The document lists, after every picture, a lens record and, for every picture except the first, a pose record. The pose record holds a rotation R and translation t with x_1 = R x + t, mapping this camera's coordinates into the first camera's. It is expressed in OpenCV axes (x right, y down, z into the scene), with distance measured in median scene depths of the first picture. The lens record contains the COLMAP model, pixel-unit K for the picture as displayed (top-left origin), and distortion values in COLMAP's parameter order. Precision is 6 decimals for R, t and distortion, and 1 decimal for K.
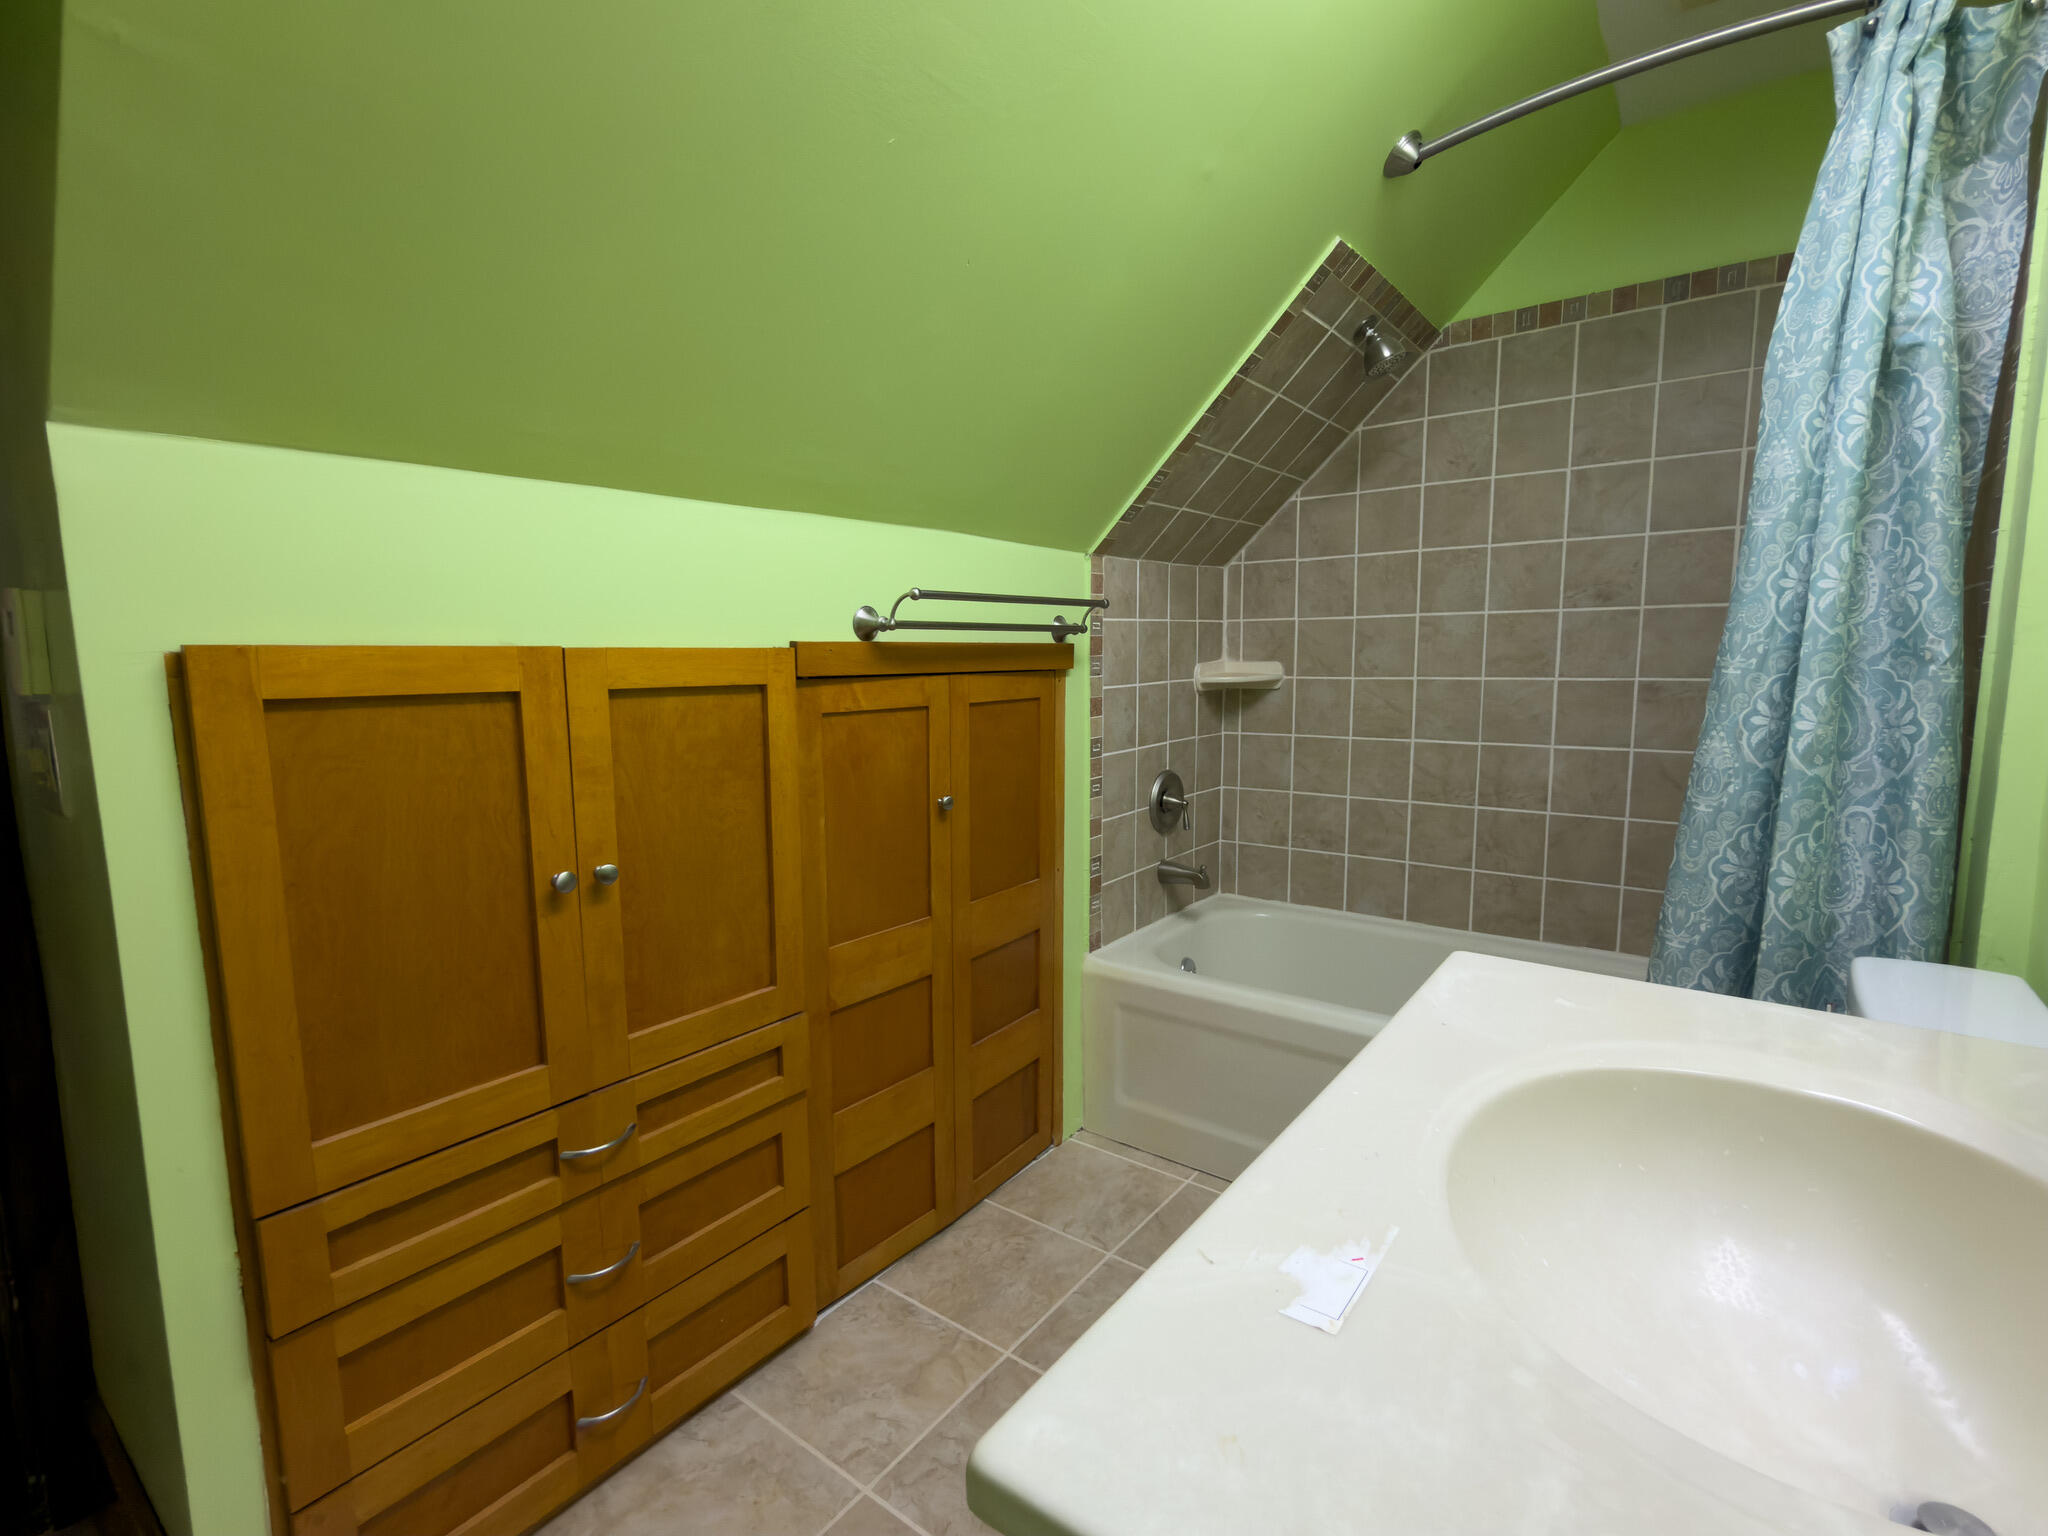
lens RADIAL K [[965.2, 0, 1034.7], [0, 965.2, 777.5], [0, 0, 1]] dist [-0.005670, -0.000218]
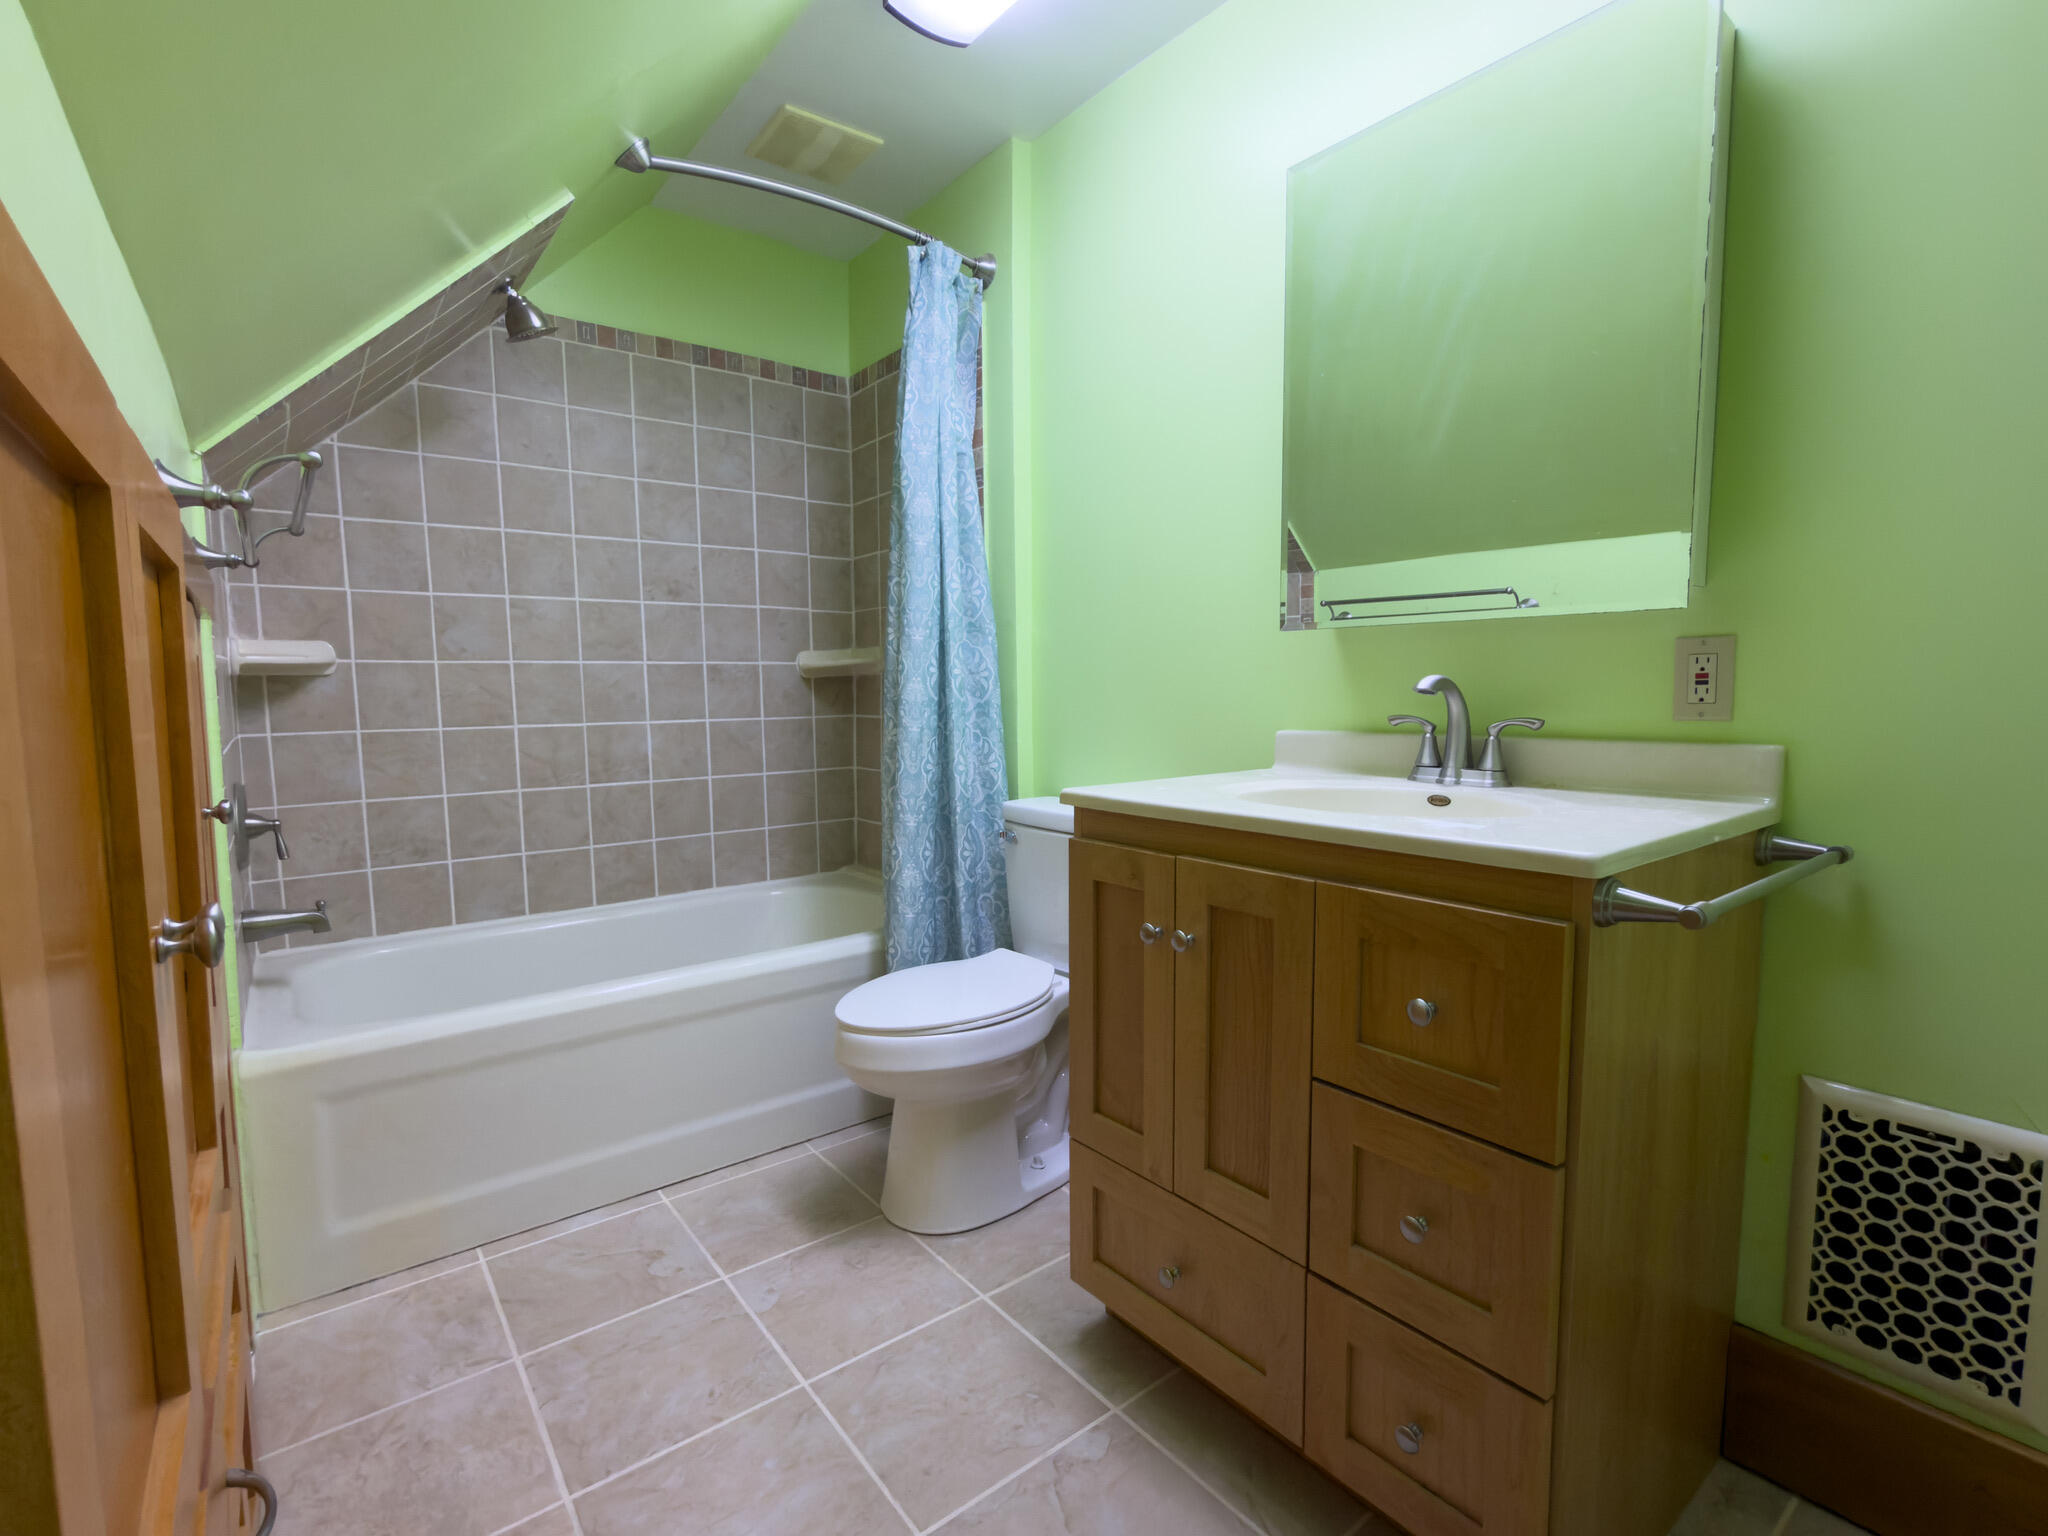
lens RADIAL K [[953.2, 0, 1052.7], [0, 953.2, 769.5], [0, 0, 1]] dist [0.000689, 0.000136]
pose [[0.245853, -0.079707, 0.966024, -0.418397], [0.133047, 0.989955, 0.047821, 0.031471], [-0.960133, 0.116769, 0.253988, 0.258298]]
